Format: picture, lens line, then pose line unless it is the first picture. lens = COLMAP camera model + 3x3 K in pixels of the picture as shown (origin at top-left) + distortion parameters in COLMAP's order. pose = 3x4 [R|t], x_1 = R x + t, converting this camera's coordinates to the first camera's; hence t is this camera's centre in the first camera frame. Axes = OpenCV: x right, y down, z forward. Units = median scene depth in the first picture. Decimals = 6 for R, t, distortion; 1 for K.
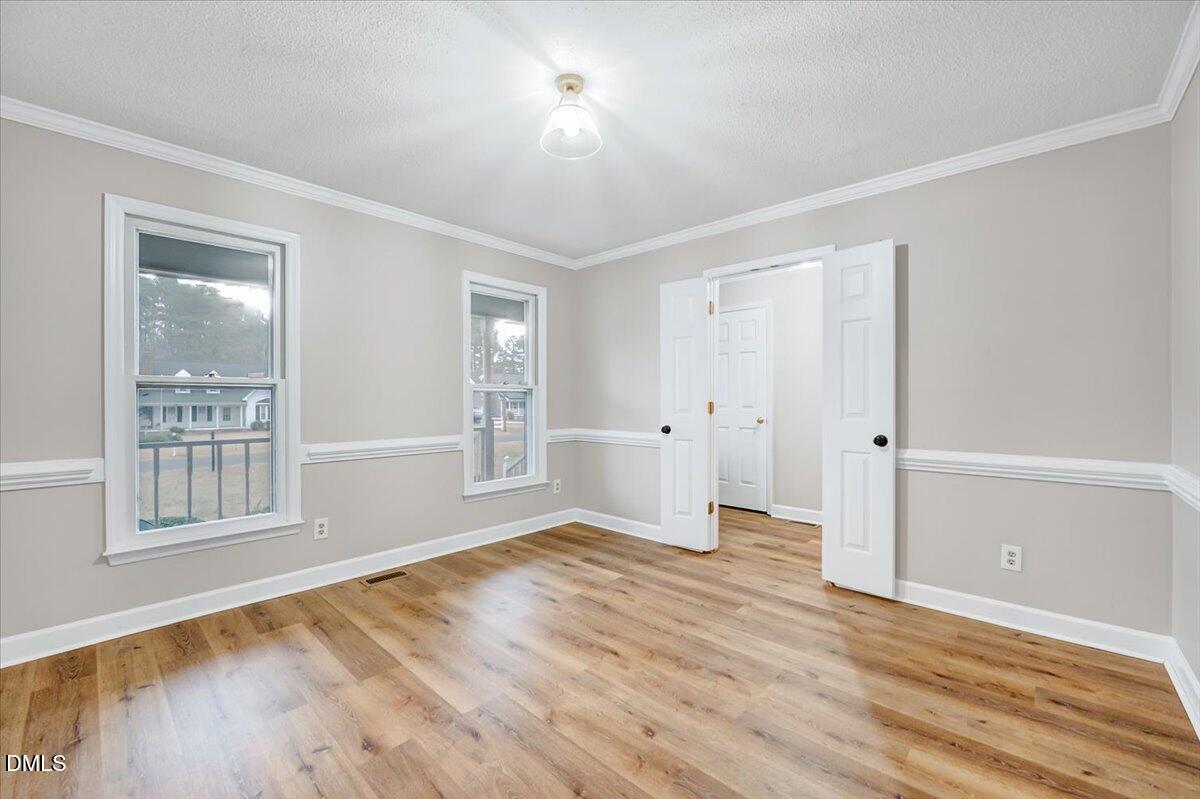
lens RADIAL K [[491.1, 0, 566.8], [0, 491.1, 399.4], [0, 0, 1]] dist [-0.014796, 0.000530]
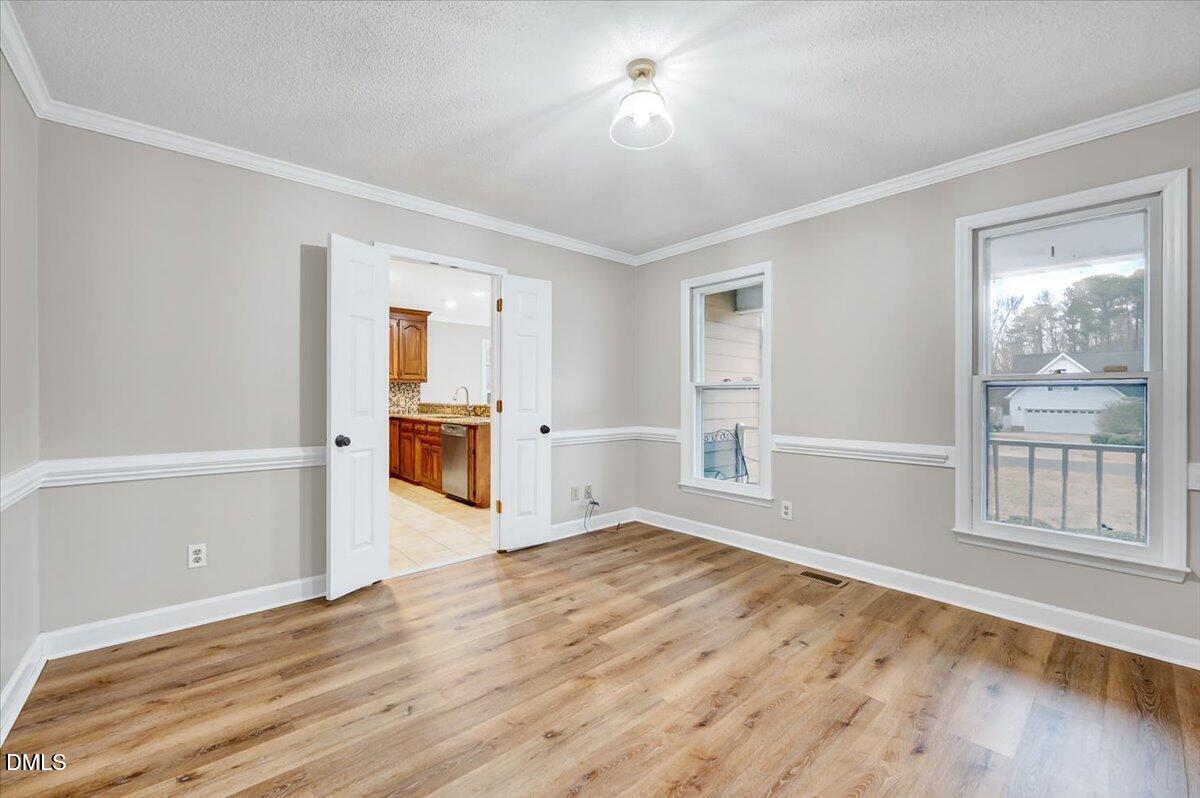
lens RADIAL K [[478.4, 0, 623.6], [0, 478.4, 399.0], [0, 0, 1]] dist [-0.003612, -0.000133]
pose [[-0.033957, 0.005755, -0.999407, 0.719364], [-0.002585, 0.999980, 0.005846, -0.001651], [0.999420, 0.002782, -0.033941, 0.752940]]
